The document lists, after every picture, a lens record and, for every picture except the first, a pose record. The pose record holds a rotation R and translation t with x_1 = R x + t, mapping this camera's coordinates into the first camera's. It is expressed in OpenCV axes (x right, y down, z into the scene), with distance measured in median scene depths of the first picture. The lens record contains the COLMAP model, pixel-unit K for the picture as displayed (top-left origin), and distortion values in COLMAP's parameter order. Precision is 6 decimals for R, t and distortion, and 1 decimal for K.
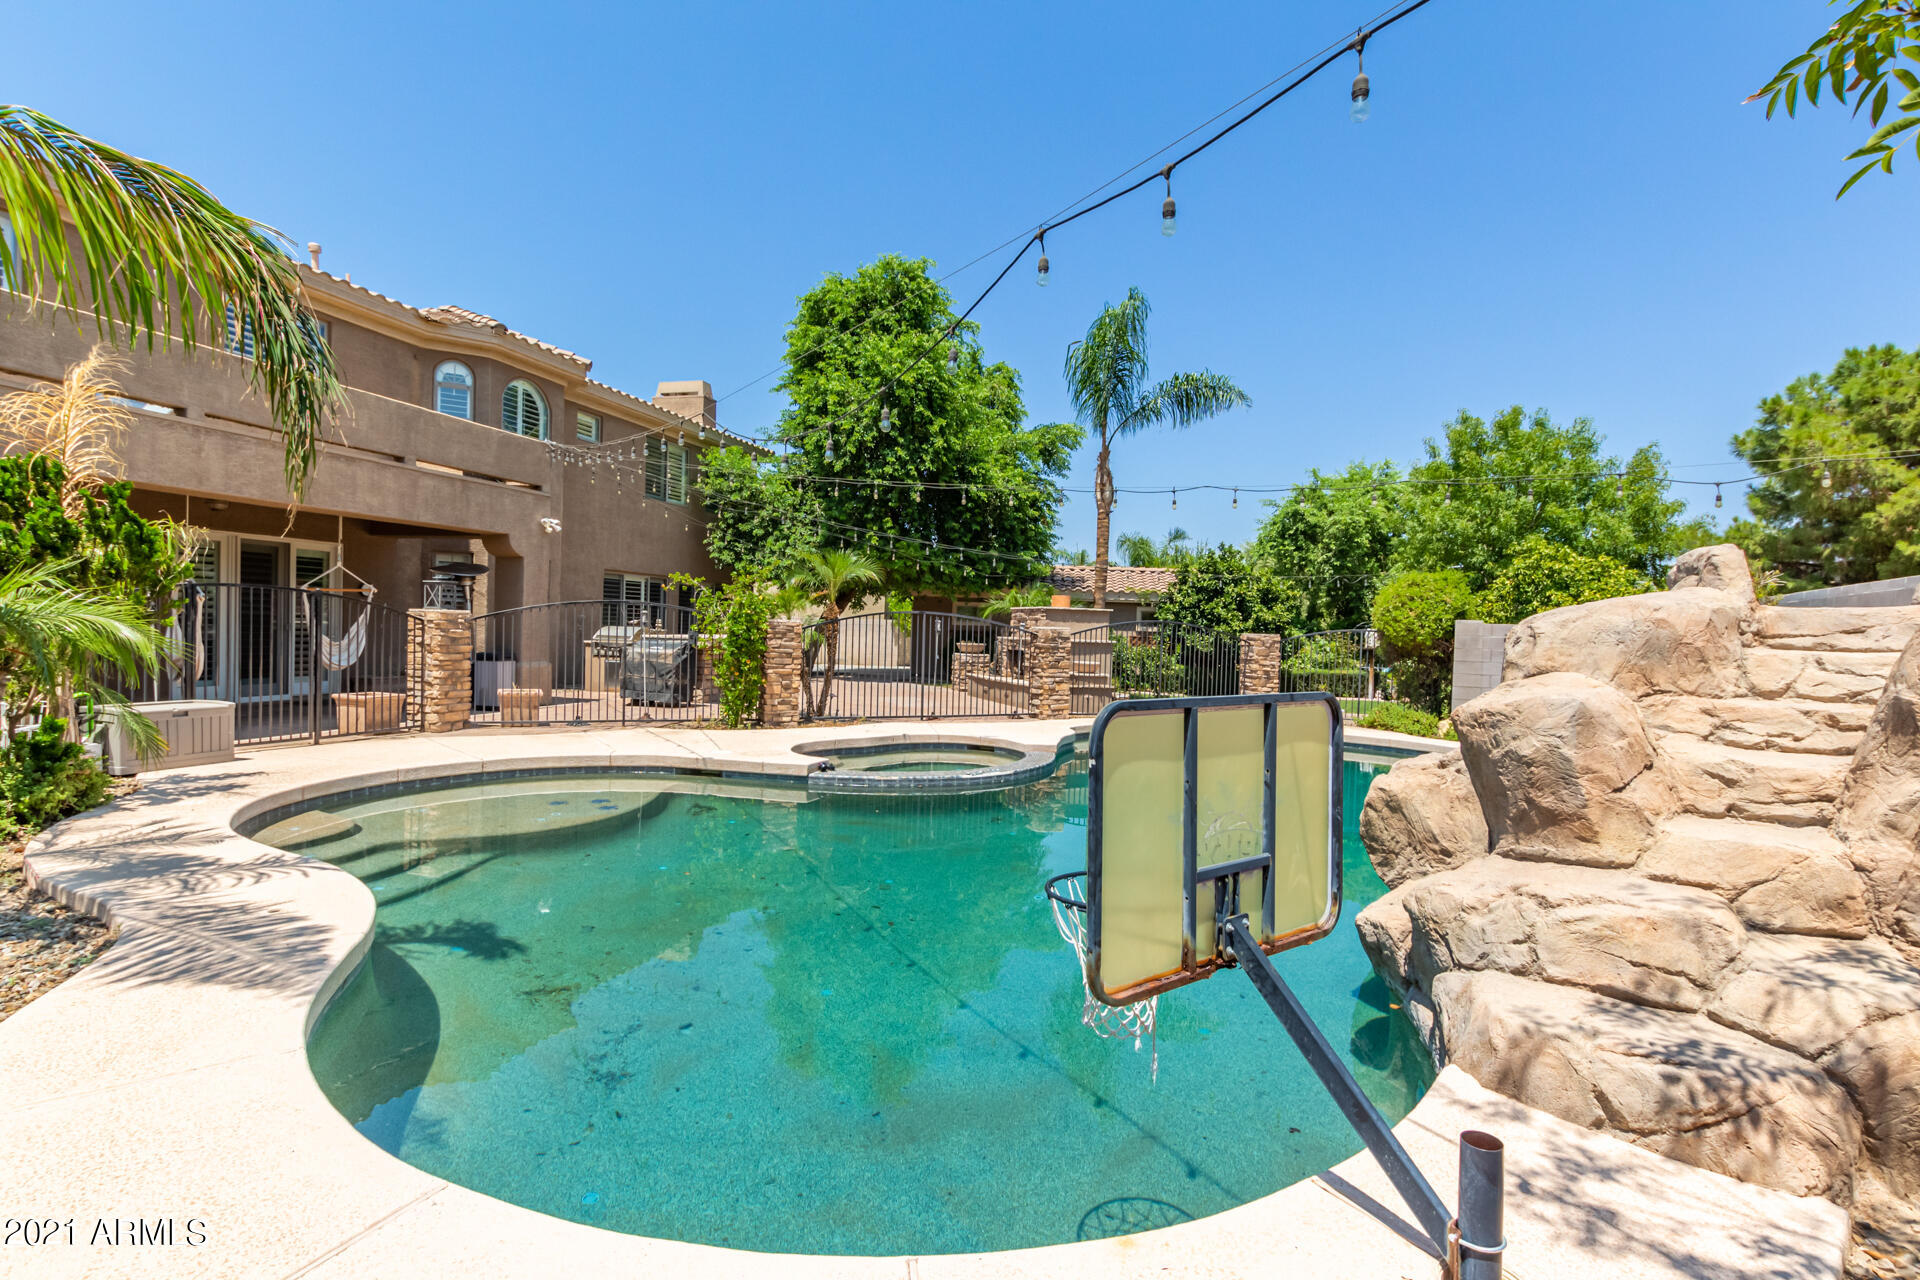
lens RADIAL K [[885.9, 0, 955.7], [0, 885.9, 631.5], [0, 0, 1]] dist [0.011135, -0.000378]
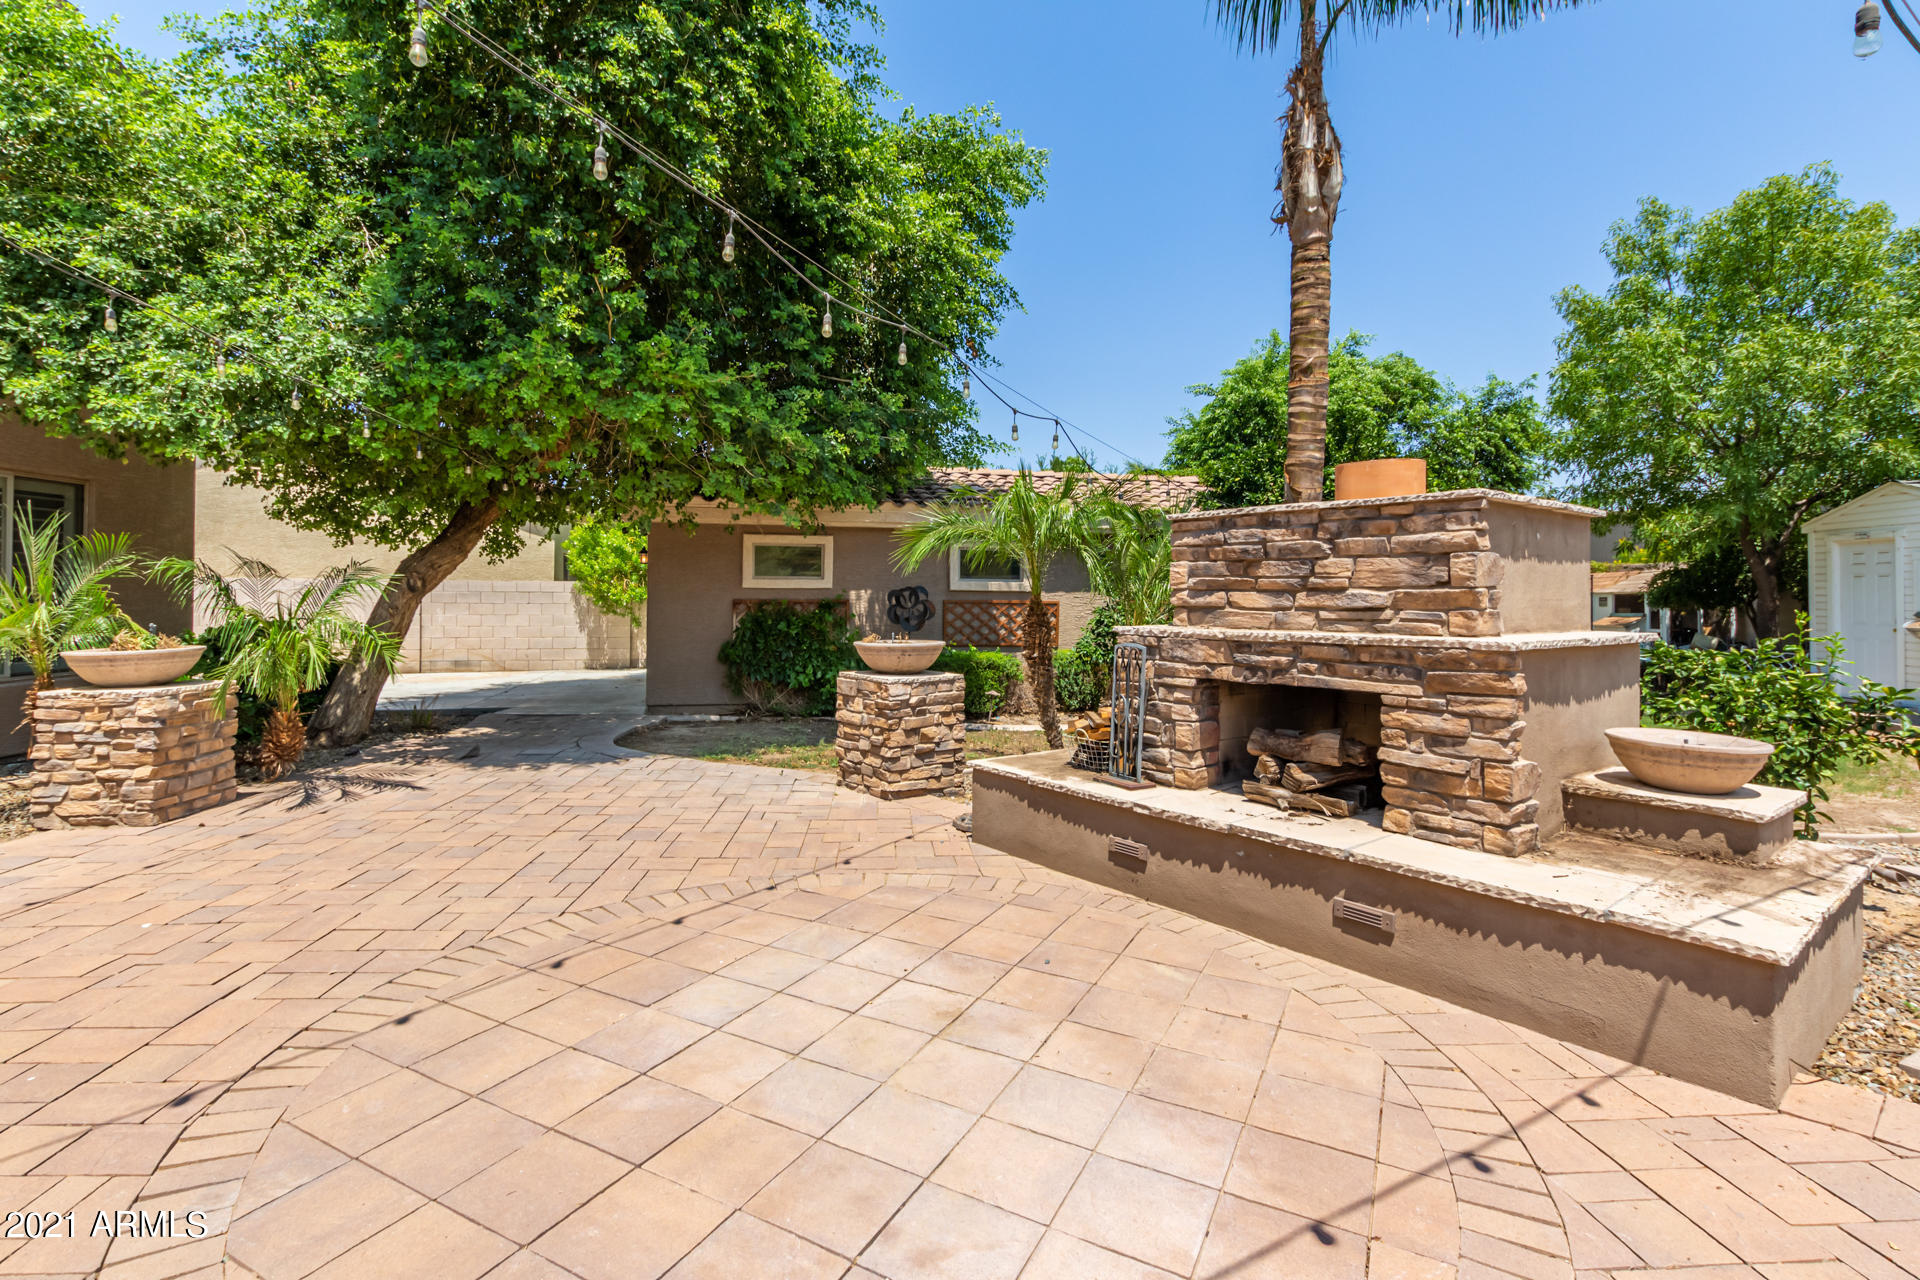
lens RADIAL K [[885.9, 0, 925.6], [0, 885.9, 586.4], [0, 0, 1]] dist [0.011135, -0.000378]
pose [[0.939181, -0.021925, 0.342723, -0.081188], [0.025245, 0.999668, -0.005230, -0.004705], [-0.342494, 0.013564, 0.939422, 0.654385]]
